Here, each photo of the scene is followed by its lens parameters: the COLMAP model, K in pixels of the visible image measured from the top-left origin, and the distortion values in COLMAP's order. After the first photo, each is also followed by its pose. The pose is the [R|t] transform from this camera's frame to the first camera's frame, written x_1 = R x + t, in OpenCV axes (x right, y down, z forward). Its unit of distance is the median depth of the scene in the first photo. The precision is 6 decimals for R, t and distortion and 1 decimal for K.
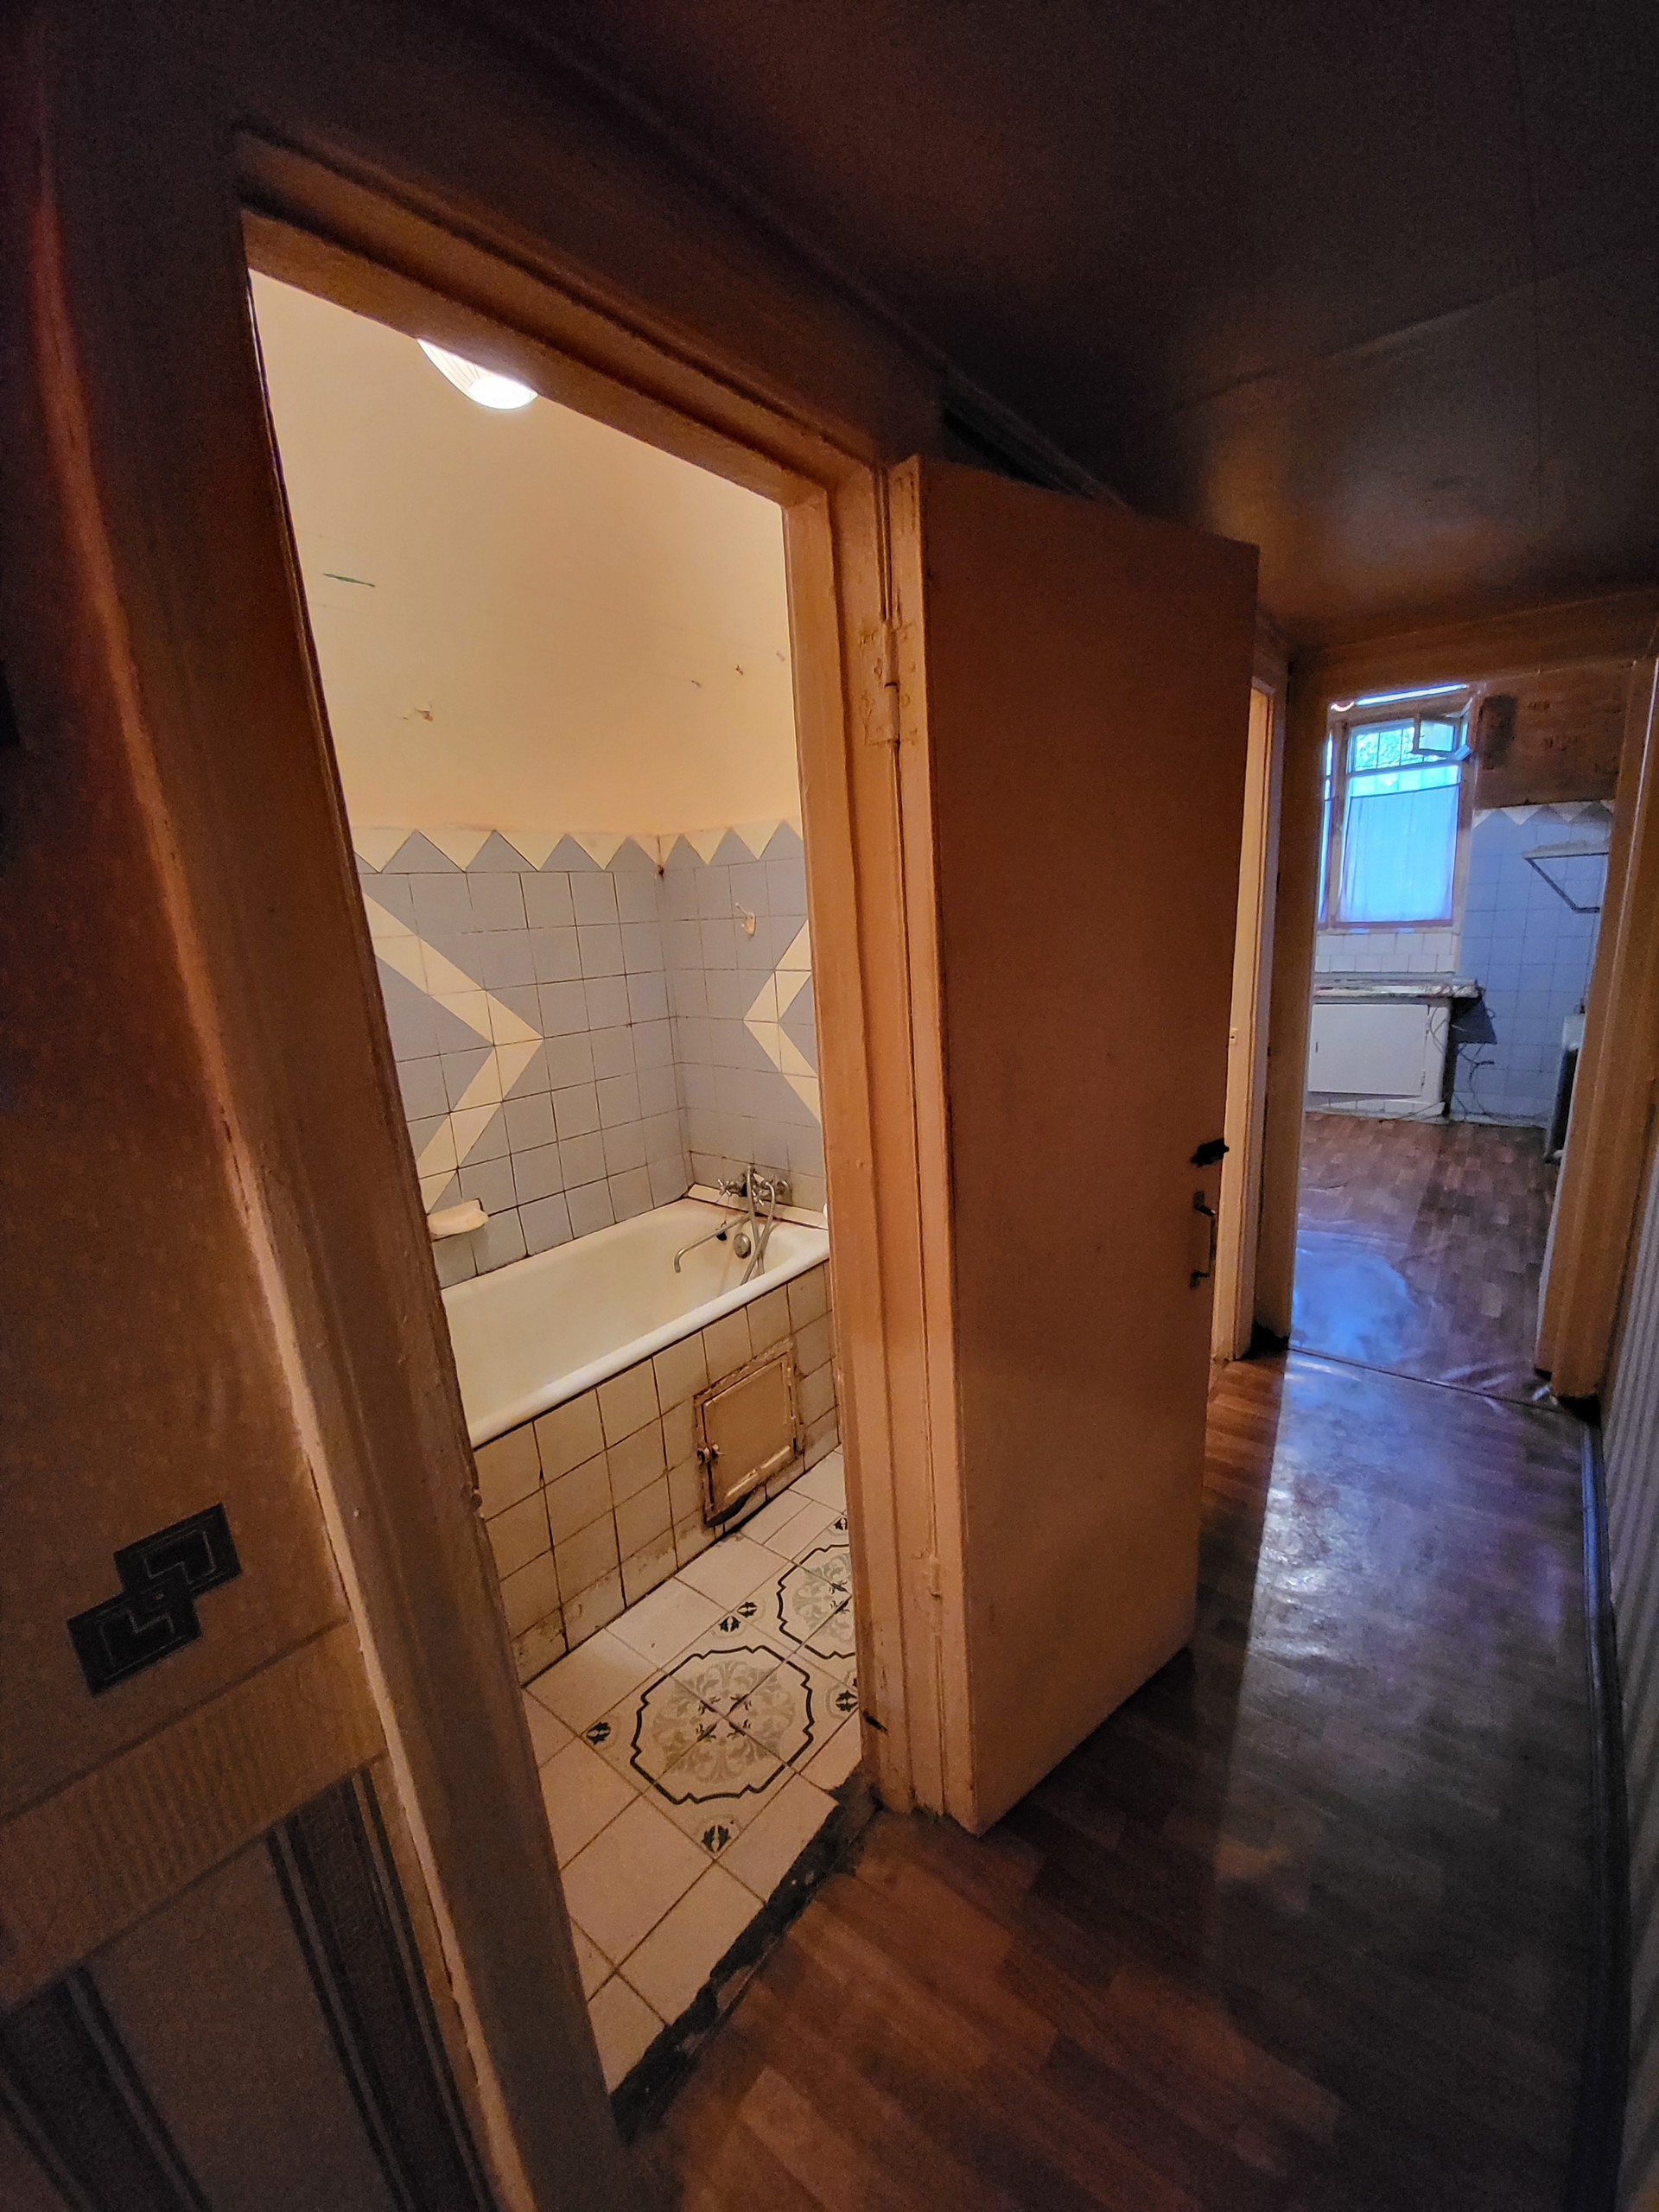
lens RADIAL K [[876.3, 0, 864.2], [0, 876.3, 1122.1], [0, 0, 1]] dist [-0.003606, -0.008704]
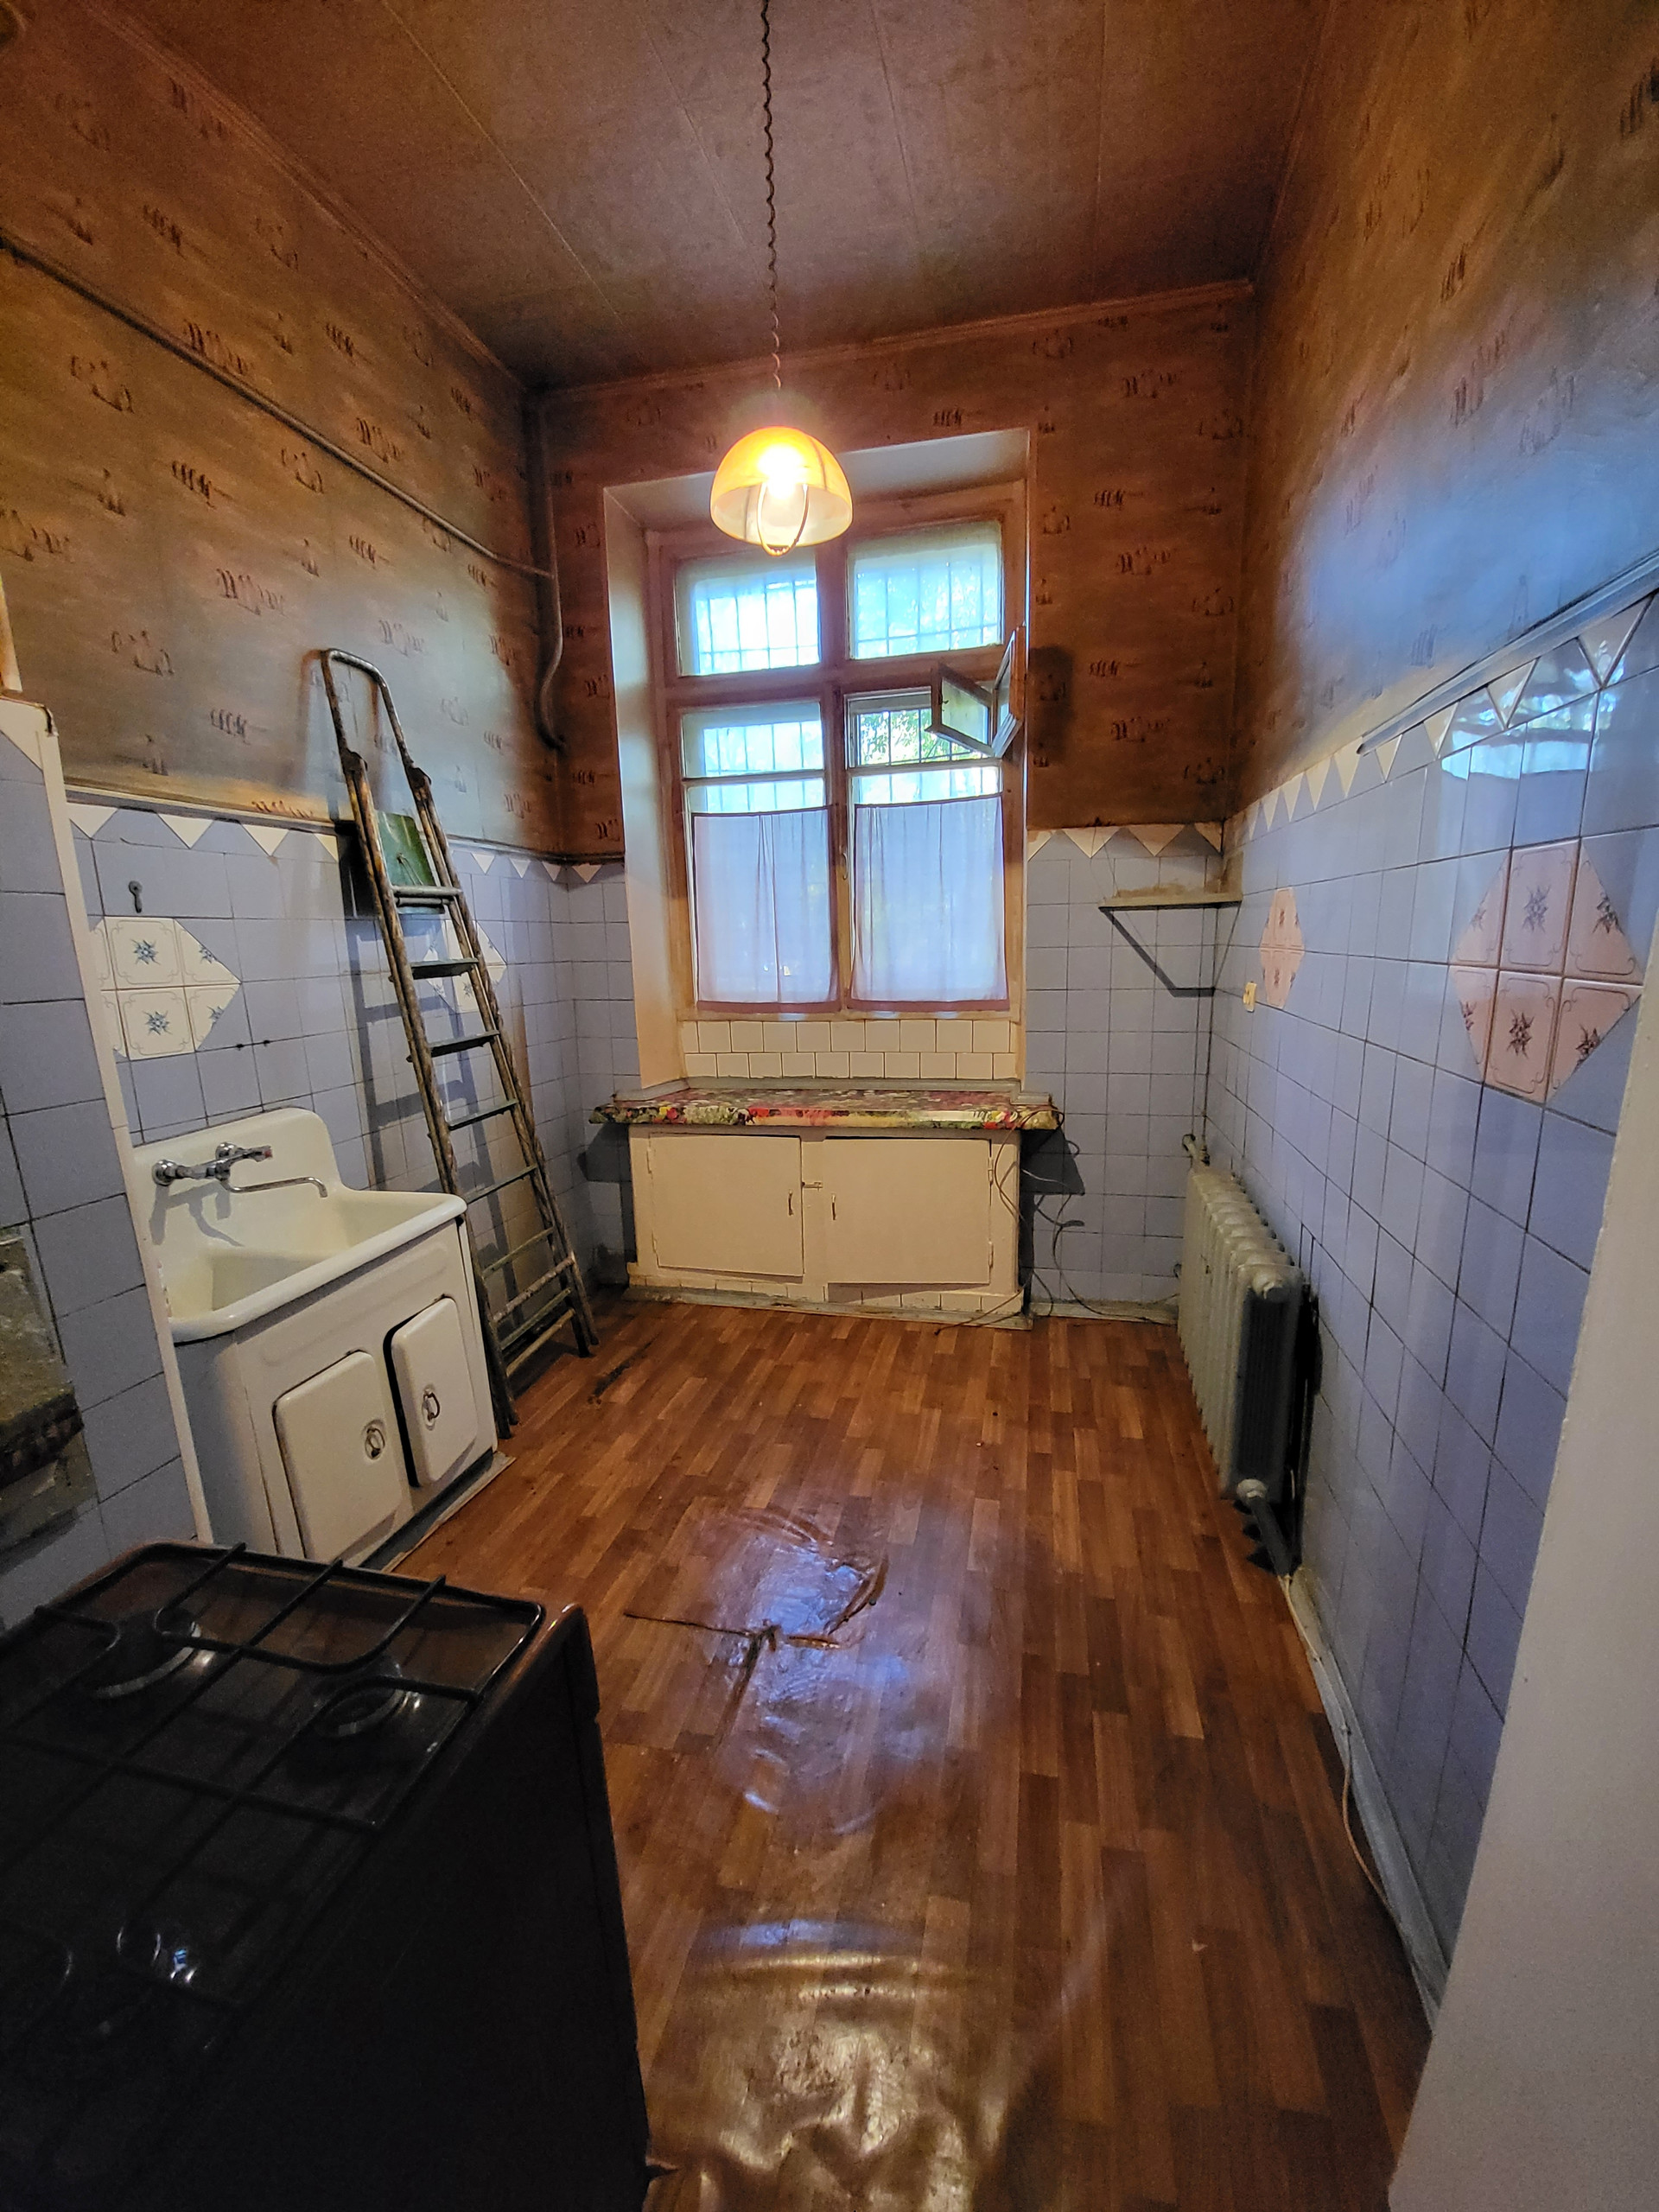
lens RADIAL K [[876.3, 0, 865.8], [0, 876.3, 1123.7], [0, 0, 1]] dist [-0.003606, -0.008704]
pose [[0.902008, -0.055332, 0.428158, 0.292383], [0.077767, 0.996354, -0.035073, -0.125403], [-0.424657, 0.064932, 0.903023, 0.460514]]
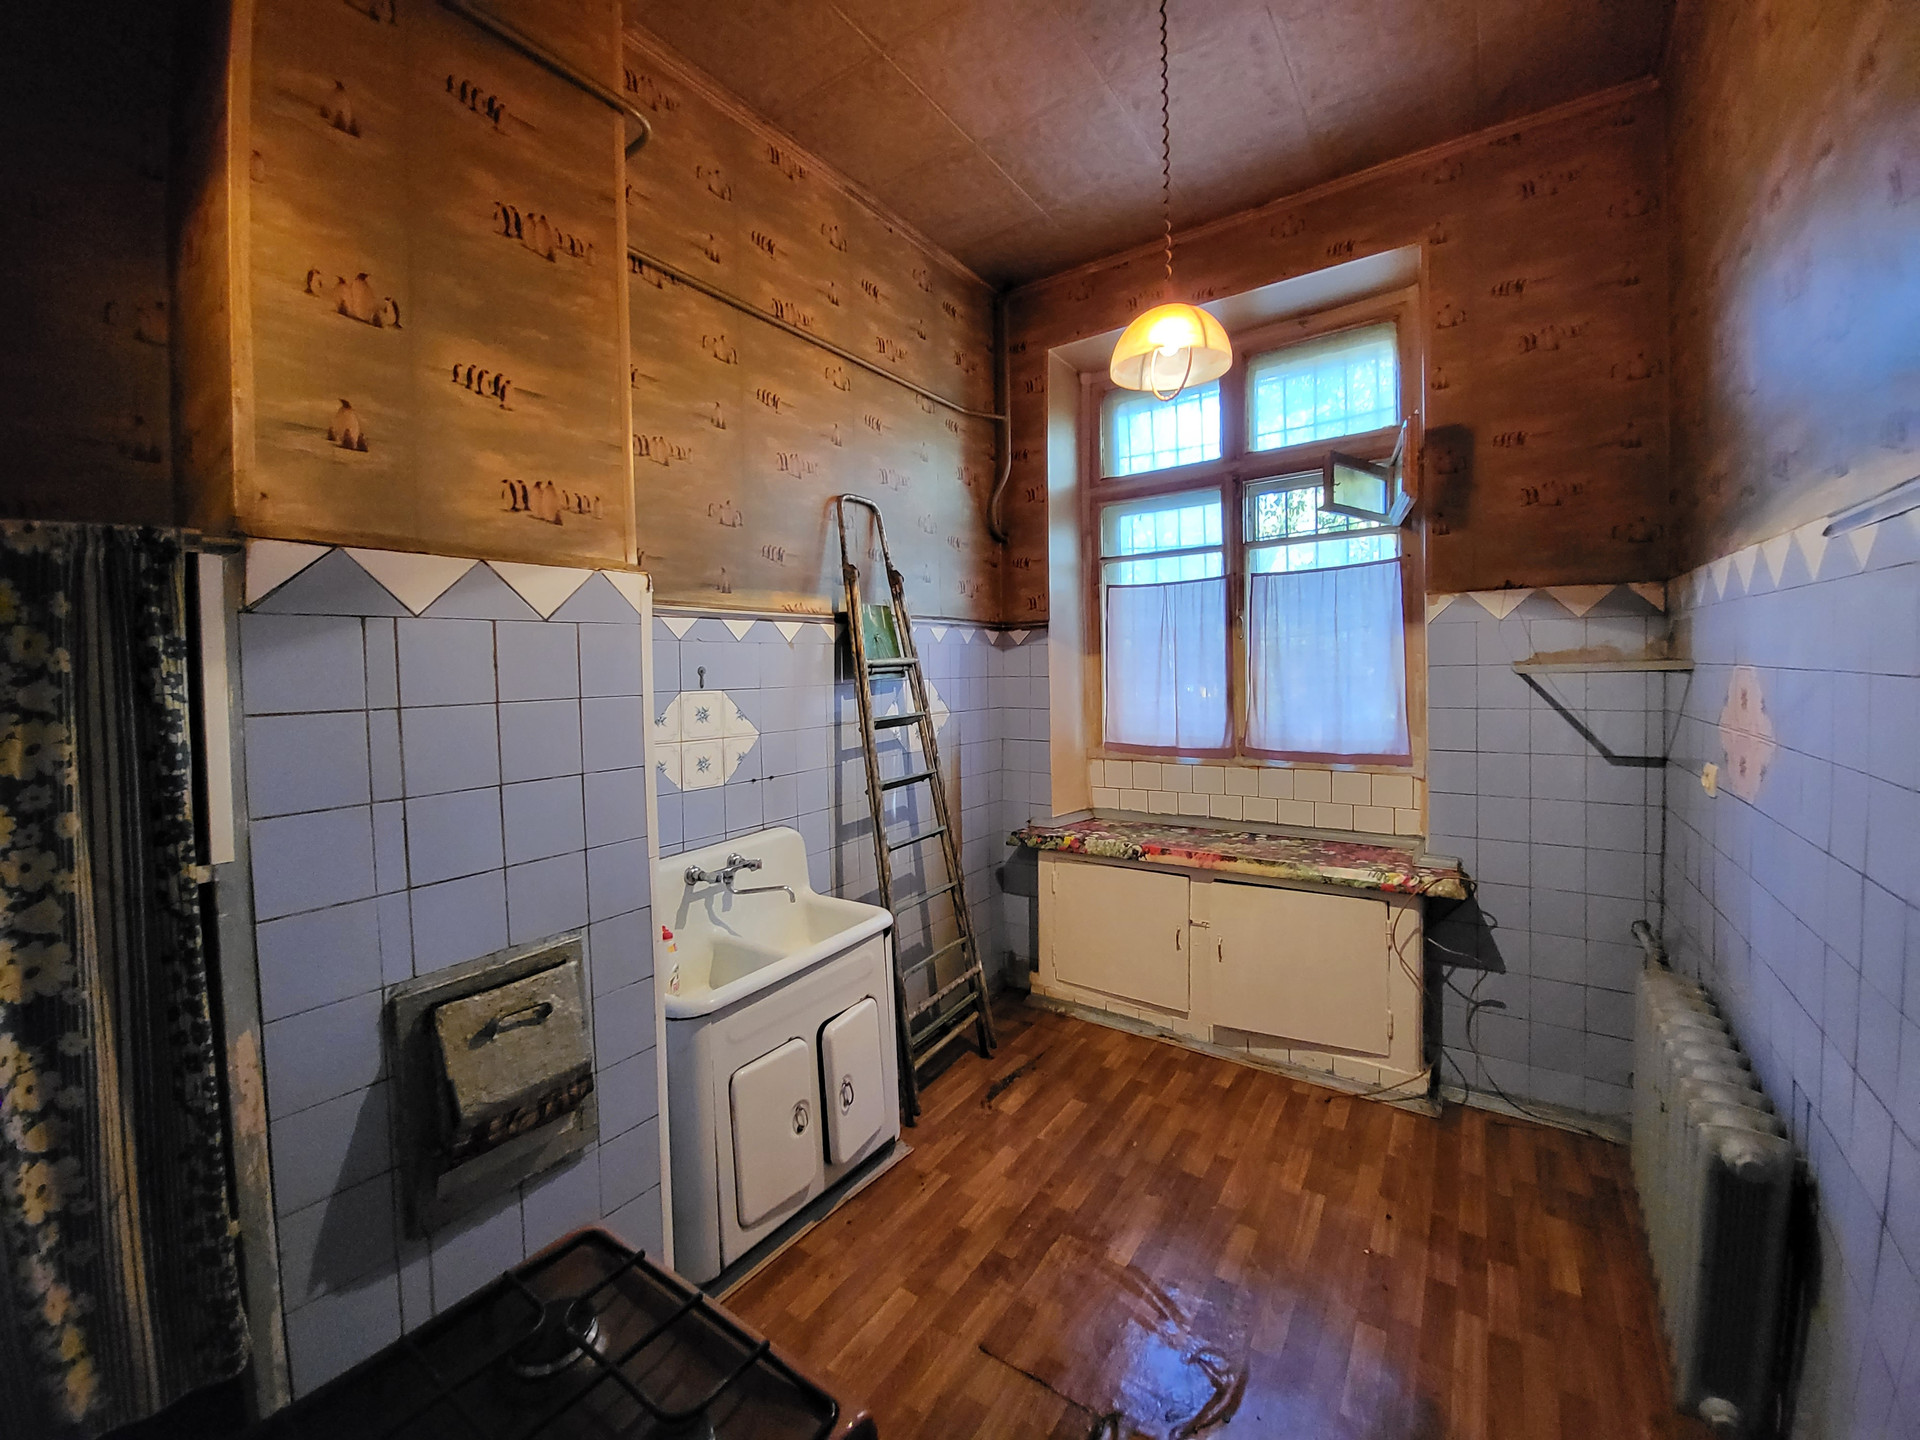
lens RADIAL K [[760.6, 0, 971.3], [0, 760.6, 686.4], [0, 0, 1]] dist [-0.003606, -0.008704]
pose [[0.998046, 0.031130, 0.054178, 0.314711], [-0.018518, 0.975467, -0.219366, -0.152778], [-0.059677, 0.217934, 0.974137, 0.458099]]
